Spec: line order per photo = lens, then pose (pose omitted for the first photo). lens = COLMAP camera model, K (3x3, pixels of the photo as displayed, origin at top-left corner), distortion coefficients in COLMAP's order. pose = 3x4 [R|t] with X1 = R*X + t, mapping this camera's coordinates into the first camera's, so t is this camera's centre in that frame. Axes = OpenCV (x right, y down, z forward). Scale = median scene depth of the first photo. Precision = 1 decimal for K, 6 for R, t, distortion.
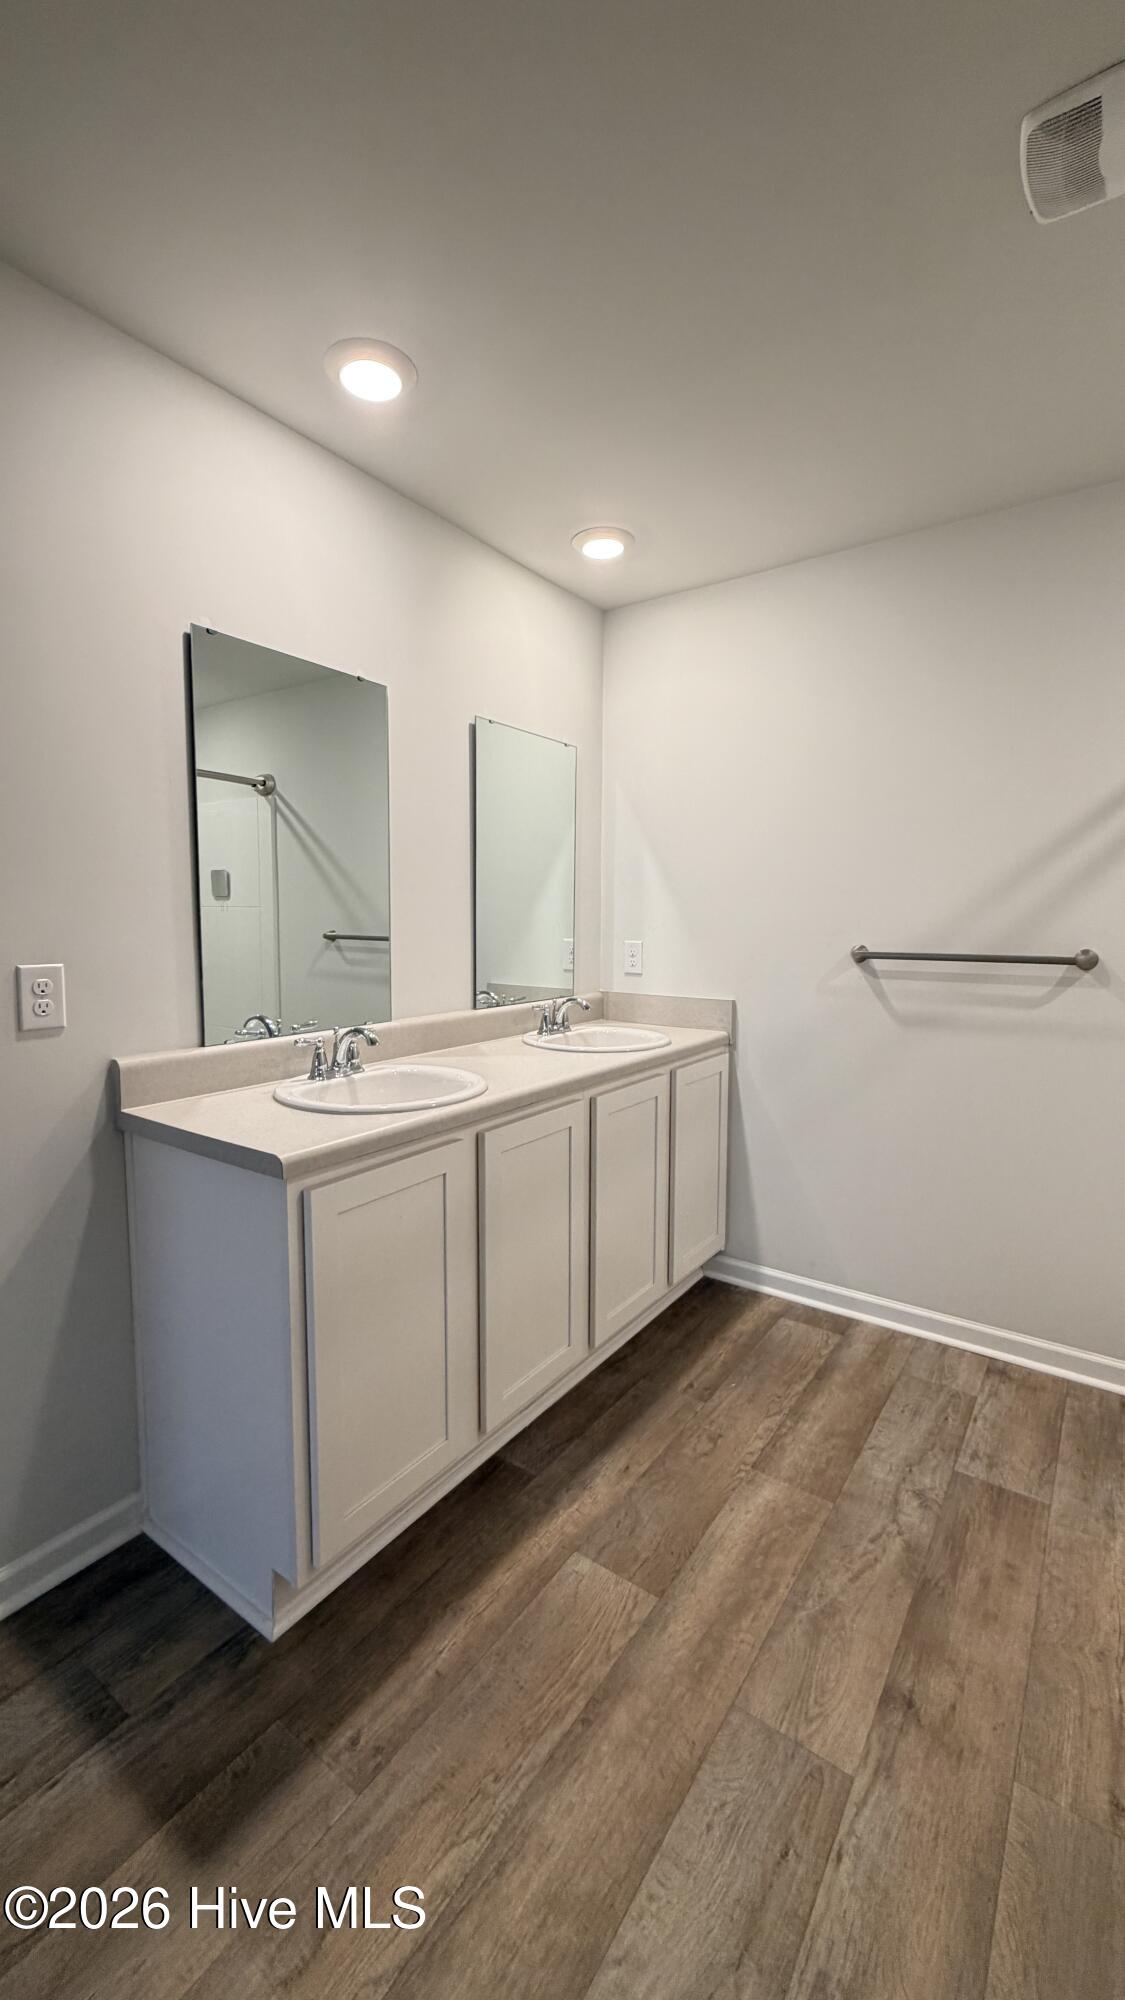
lens RADIAL K [[795.1, 0, 564.5], [0, 795.1, 990.2], [0, 0, 1]] dist [-0.002102, 0.001021]
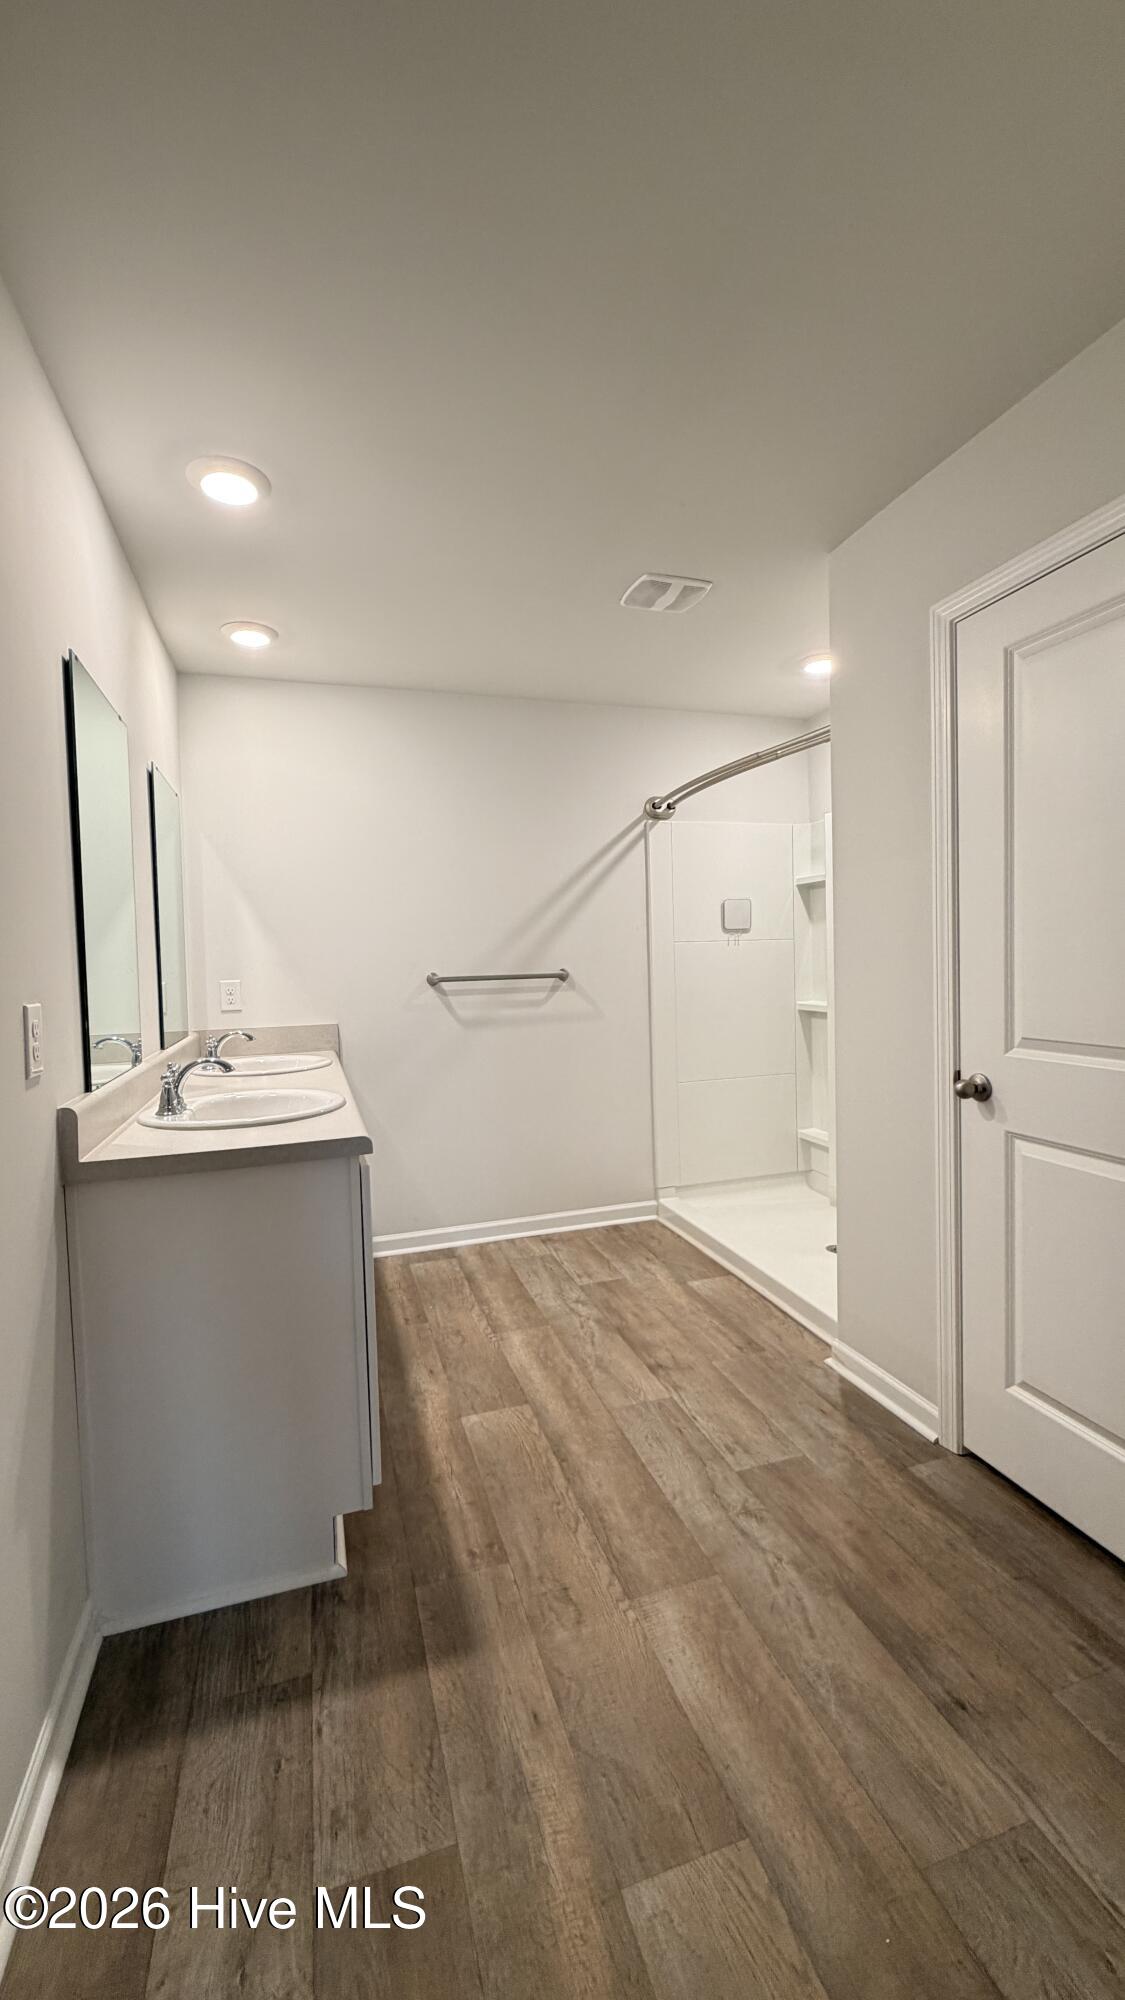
lens RADIAL K [[795.1, 0, 558.0], [0, 795.1, 989.8], [0, 0, 1]] dist [-0.002102, 0.001021]
pose [[0.604264, -0.050478, 0.795184, -0.929493], [0.103606, 0.994496, -0.015601, 0.025212], [-0.790019, 0.091813, 0.606168, -0.012709]]
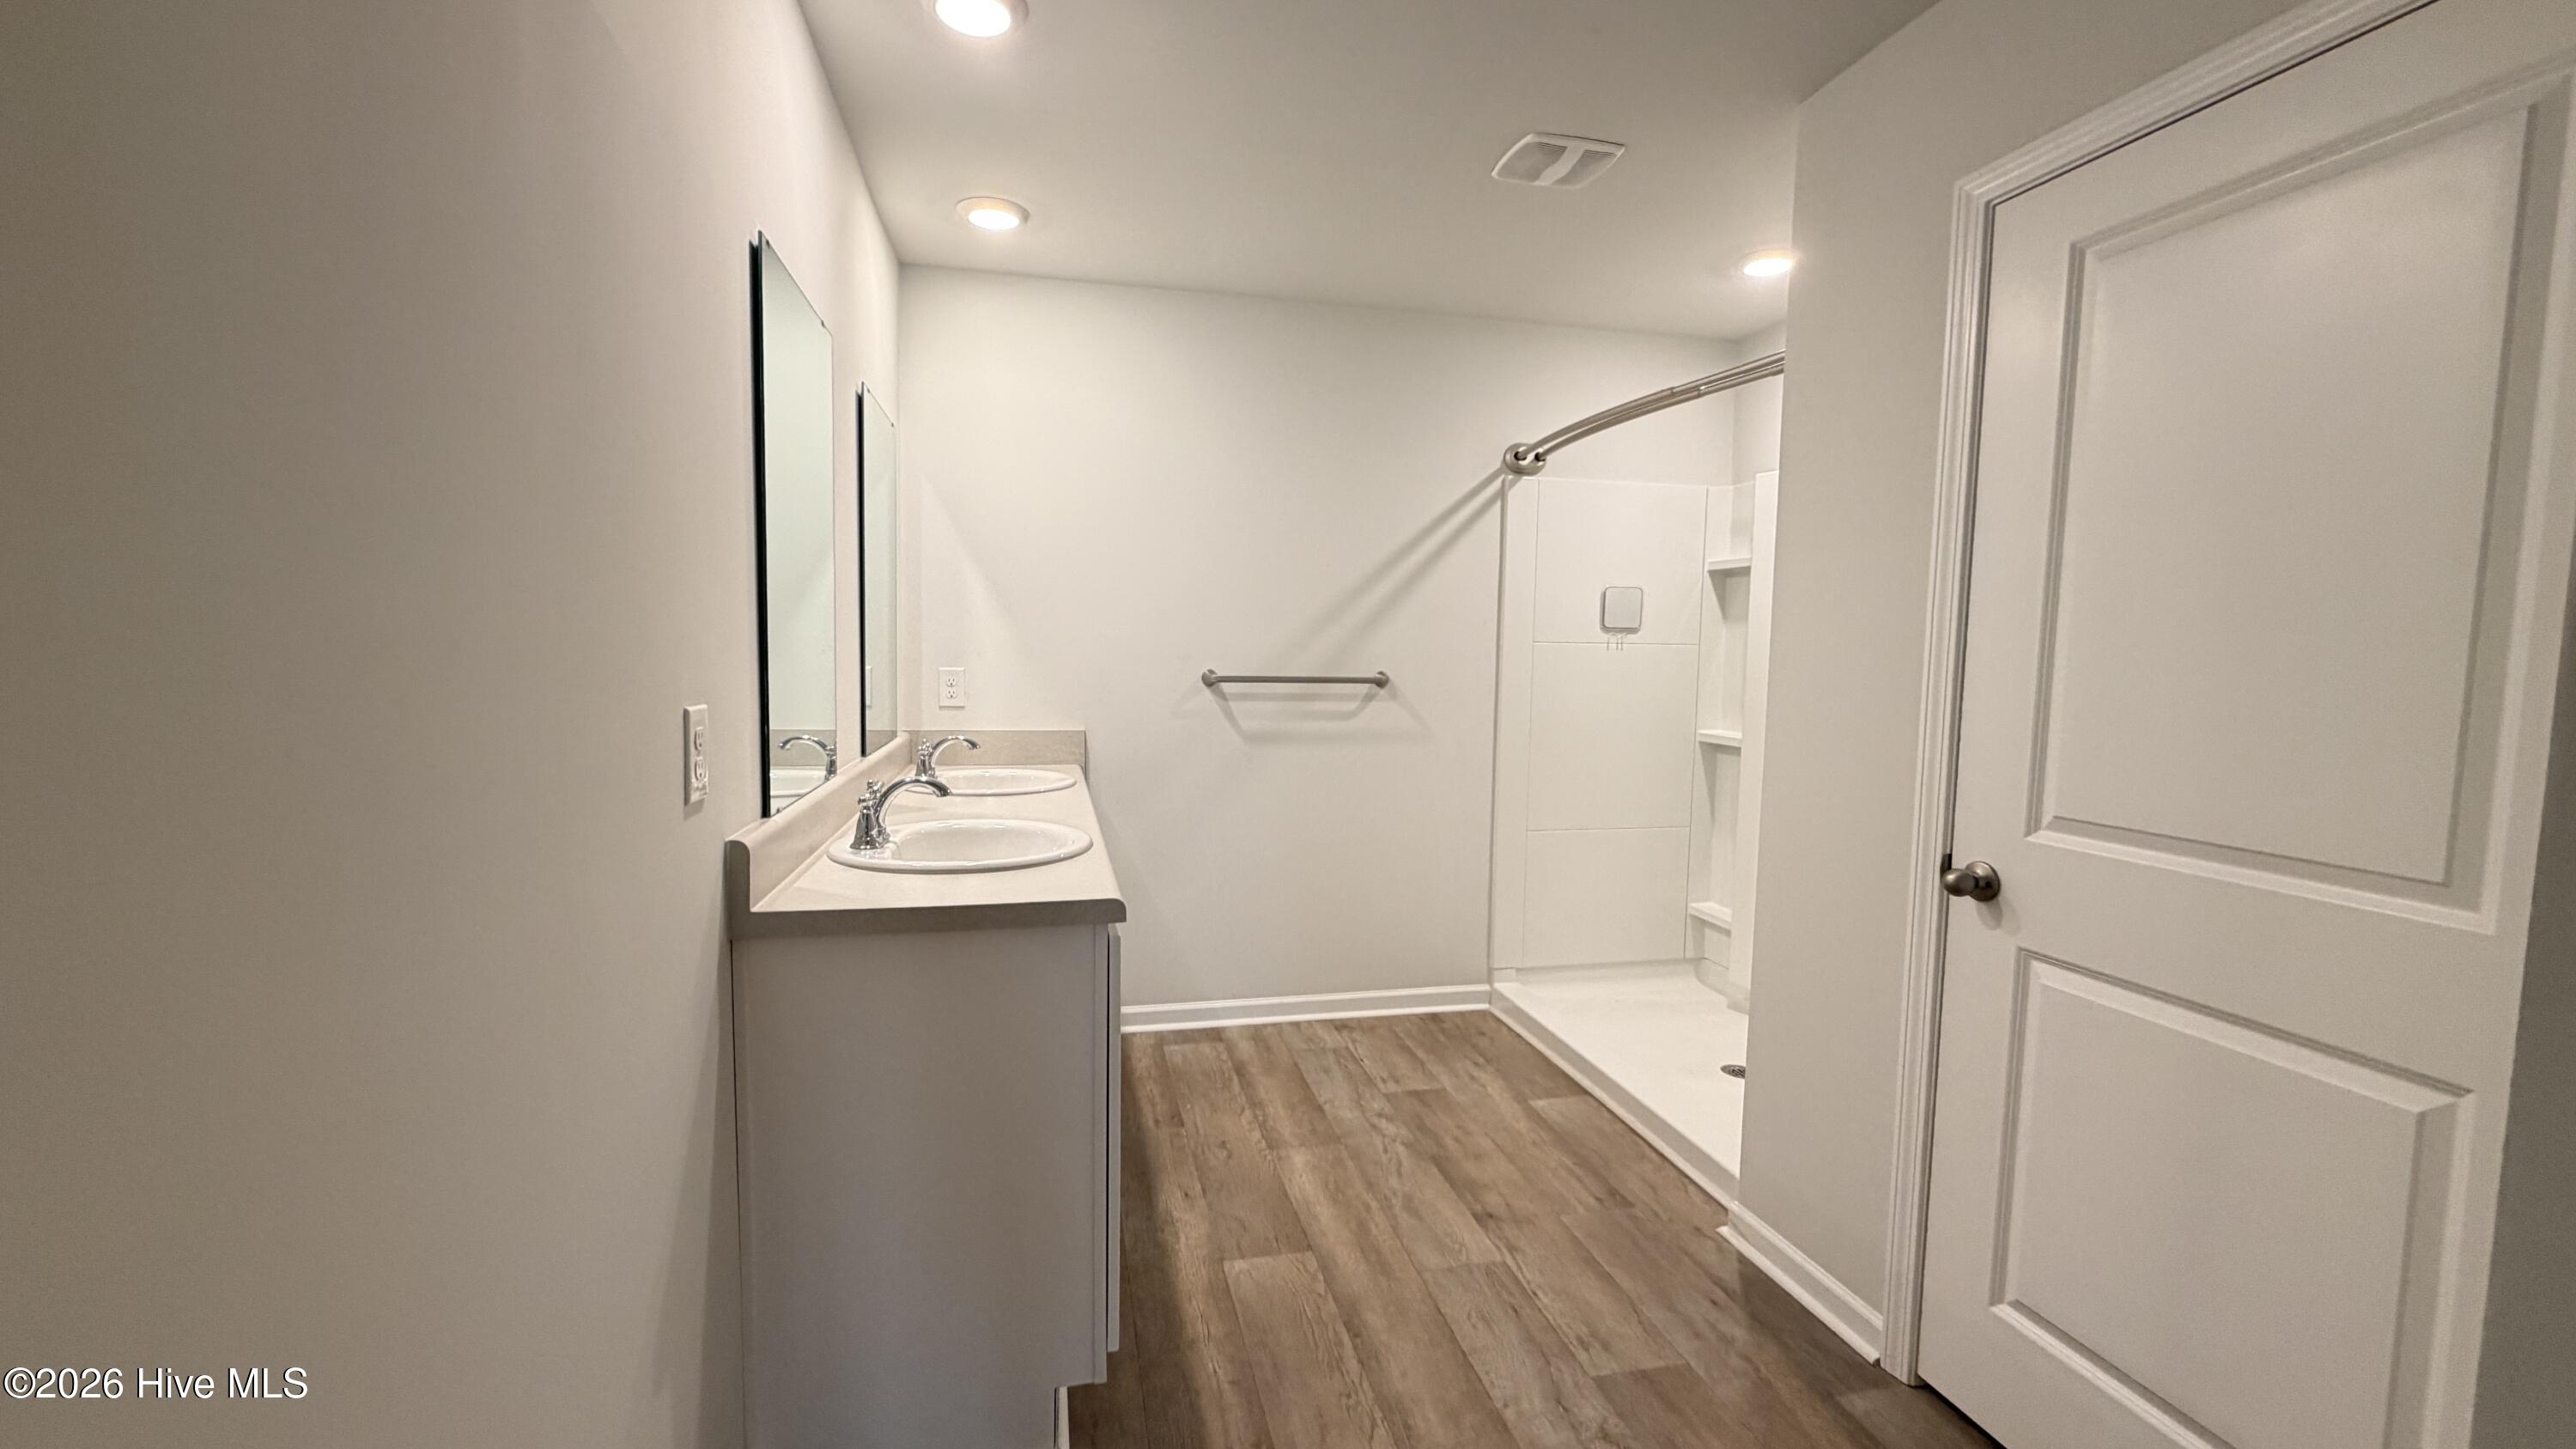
lens RADIAL K [[1024.2, 0, 1273.2], [0, 1024.2, 721.9], [0, 0, 1]] dist [-0.002102, 0.001021]
pose [[0.673500, -0.046856, 0.737701, -0.893892], [0.053875, 0.998446, 0.014231, -0.003541], [-0.737221, 0.030159, 0.674978, 0.039871]]
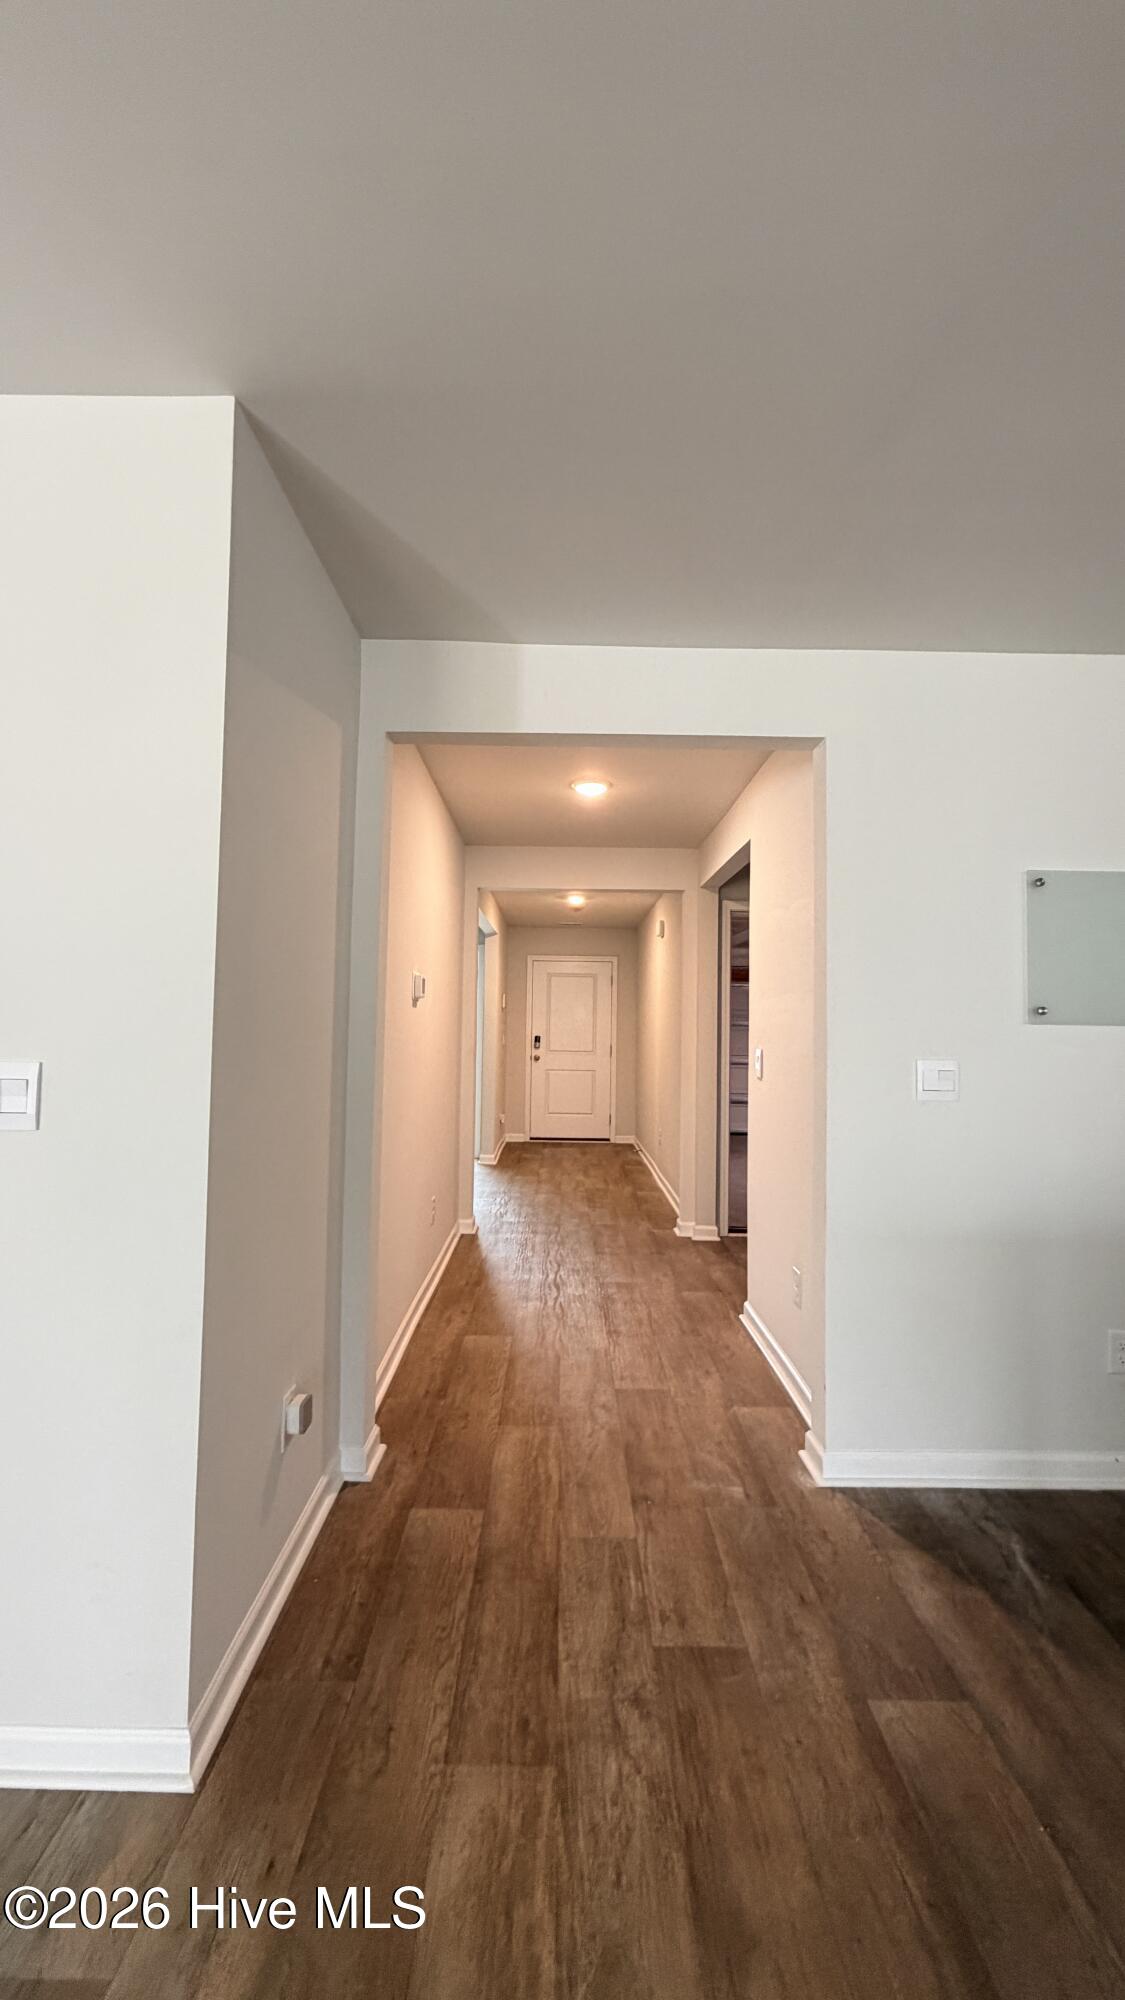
lens RADIAL K [[795.1, 0, 564.6], [0, 795.1, 991.7], [0, 0, 1]] dist [-0.002102, 0.001021]
pose [[0.812880, 0.037499, 0.581222, -0.573348], [0.039335, 0.992112, -0.119022, 0.035336], [-0.581101, 0.119613, 0.804994, -0.291902]]
